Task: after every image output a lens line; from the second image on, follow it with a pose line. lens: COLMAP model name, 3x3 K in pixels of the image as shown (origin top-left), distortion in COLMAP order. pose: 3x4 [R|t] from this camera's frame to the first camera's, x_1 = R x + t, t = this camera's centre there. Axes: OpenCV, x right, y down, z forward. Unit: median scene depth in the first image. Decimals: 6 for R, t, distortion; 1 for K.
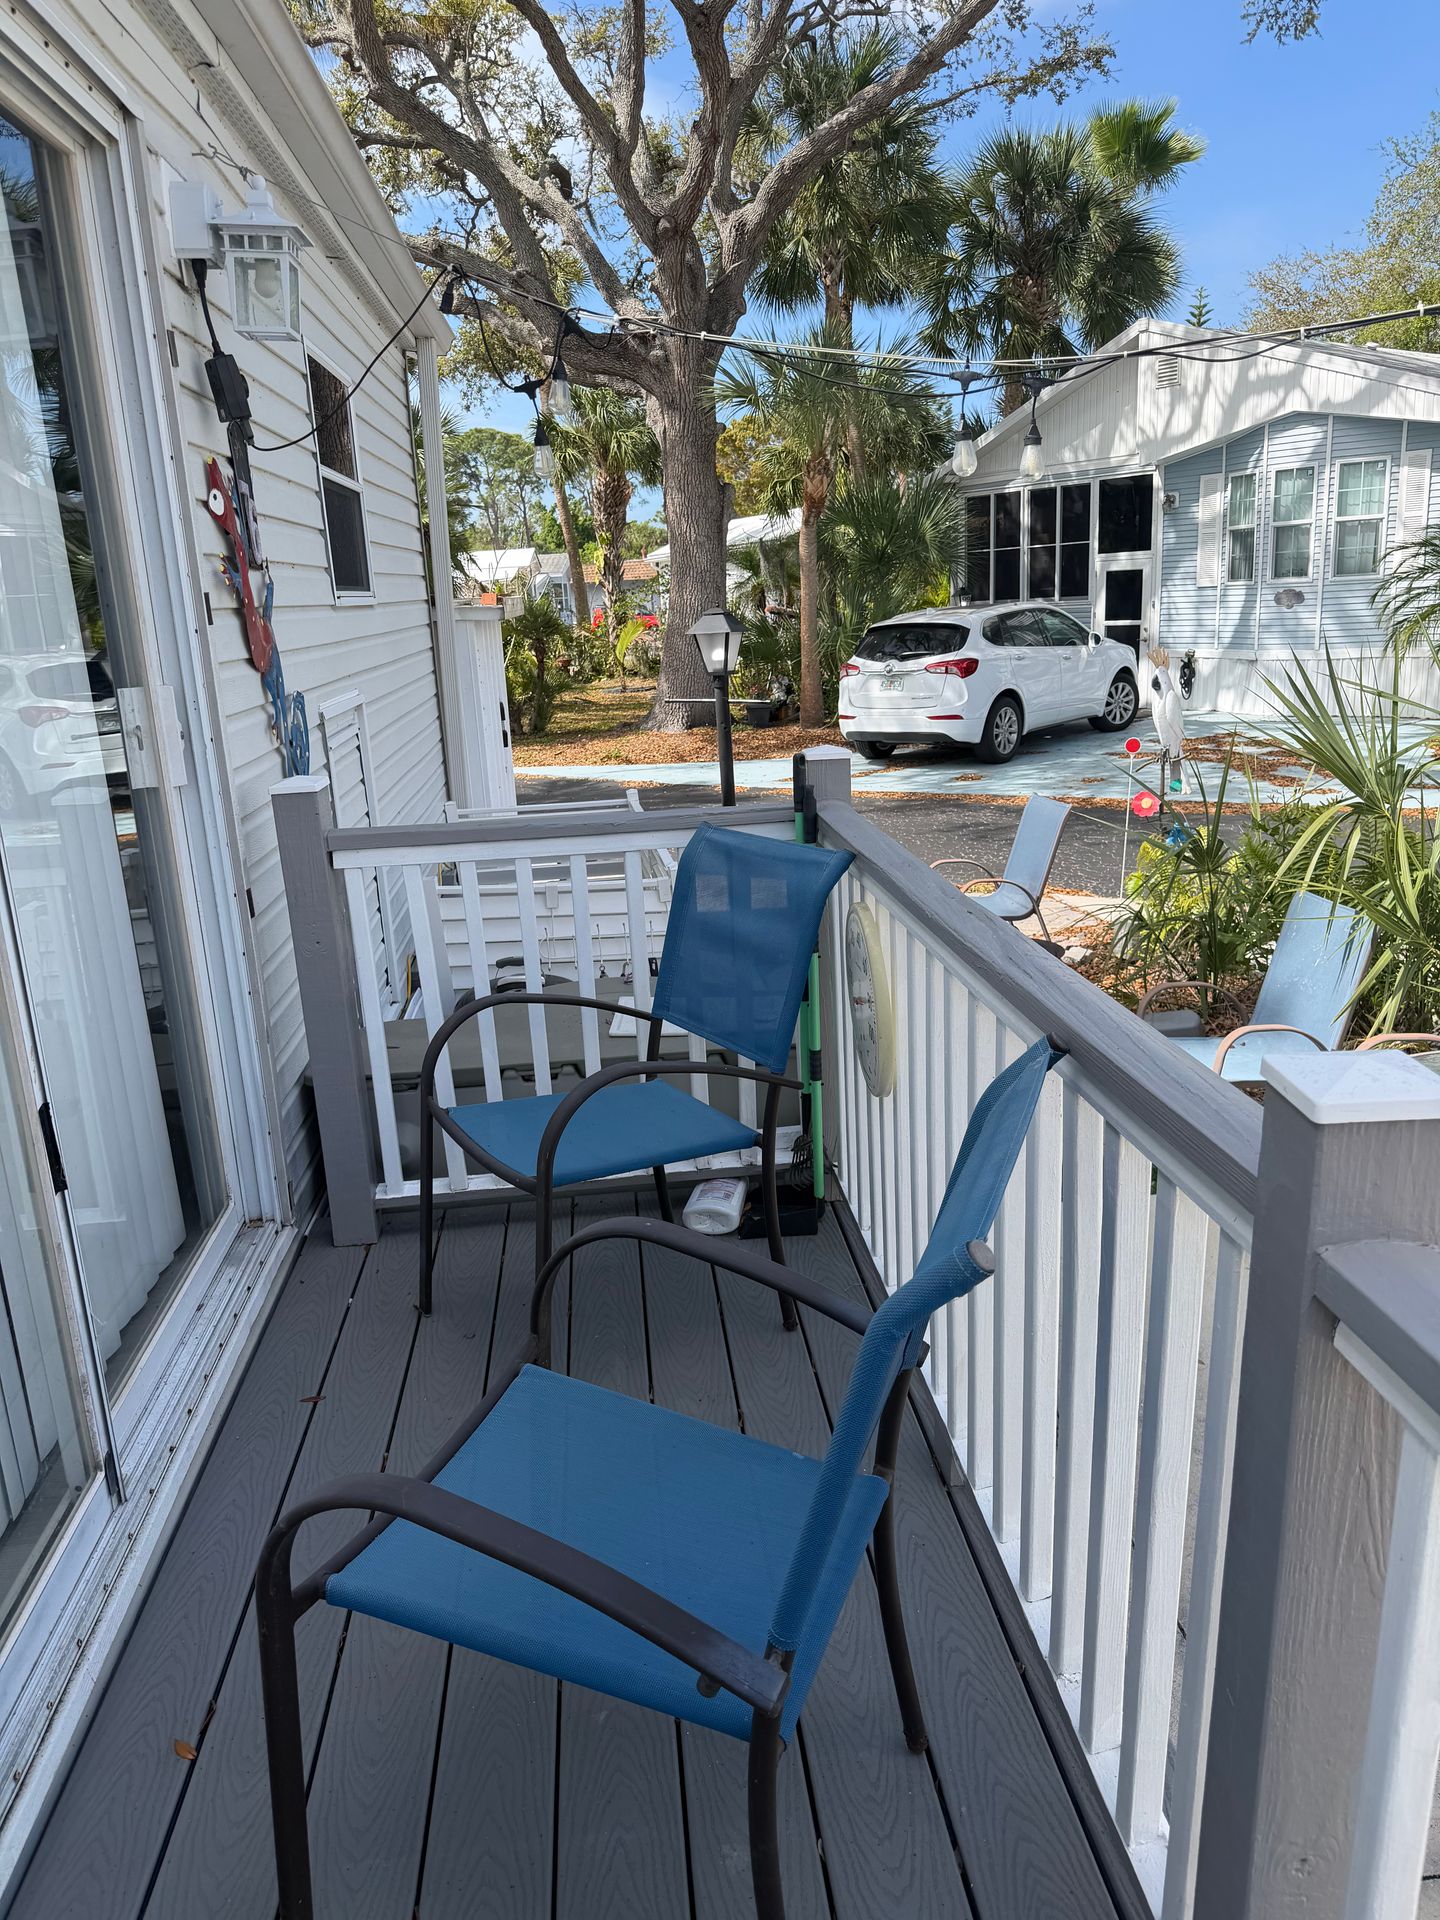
lens RADIAL K [[1339.7, 0, 728.7], [0, 1339.7, 963.0], [0, 0, 1]] dist [0.074499, -0.094976]
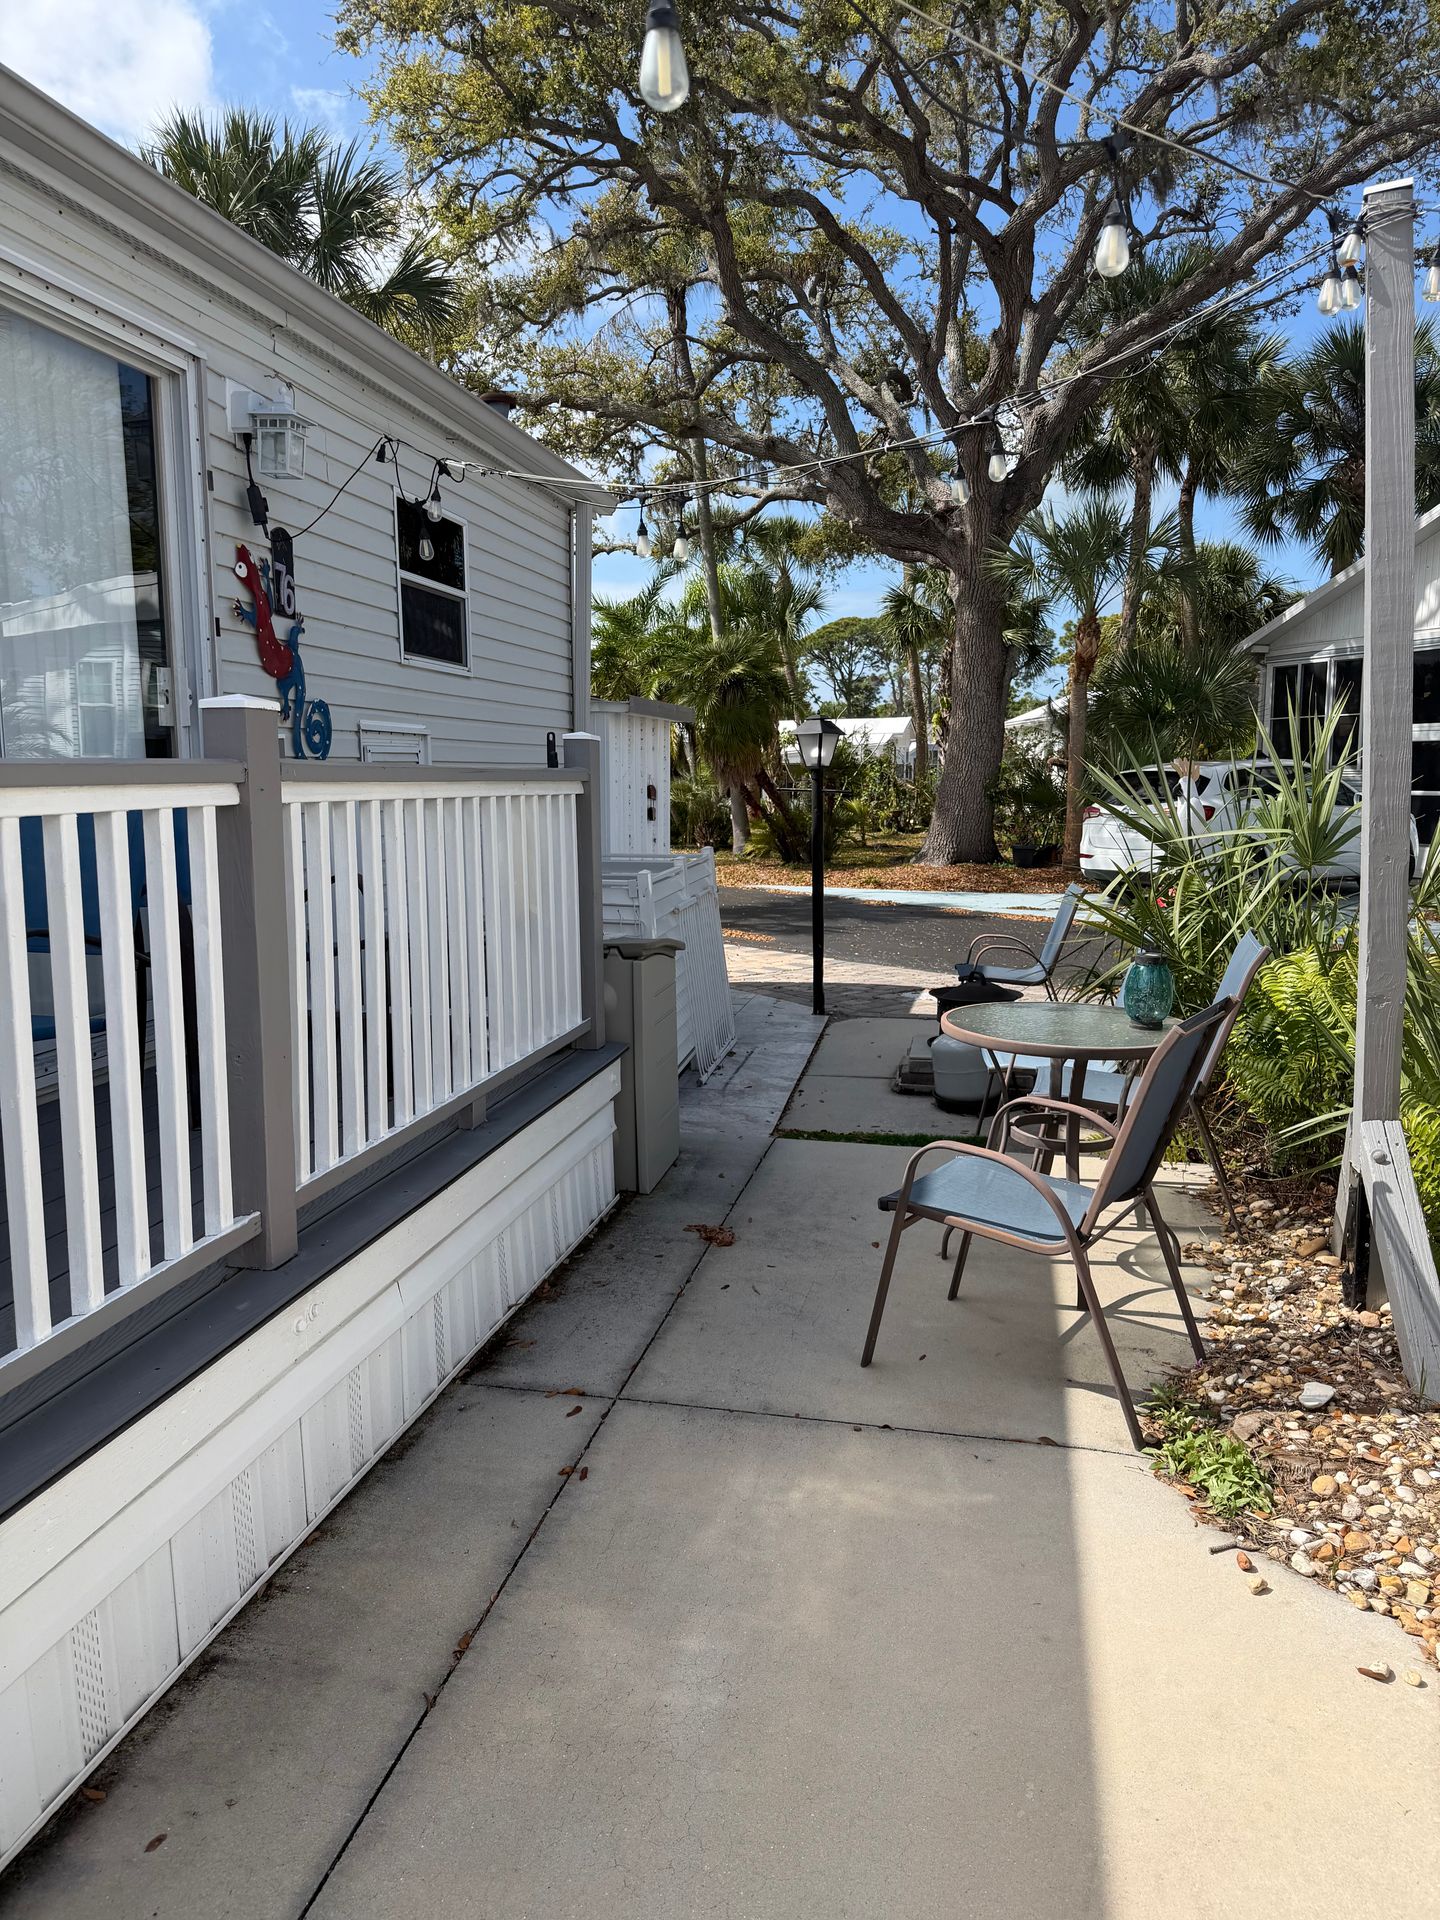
lens RADIAL K [[1339.7, 0, 734.6], [0, 1339.7, 981.2], [0, 0, 1]] dist [0.074499, -0.094976]
pose [[0.955934, 0.093417, -0.278323, 0.117384], [-0.123298, 0.988112, -0.091828, 0.039907], [0.266436, 0.122098, 0.956088, -0.063395]]
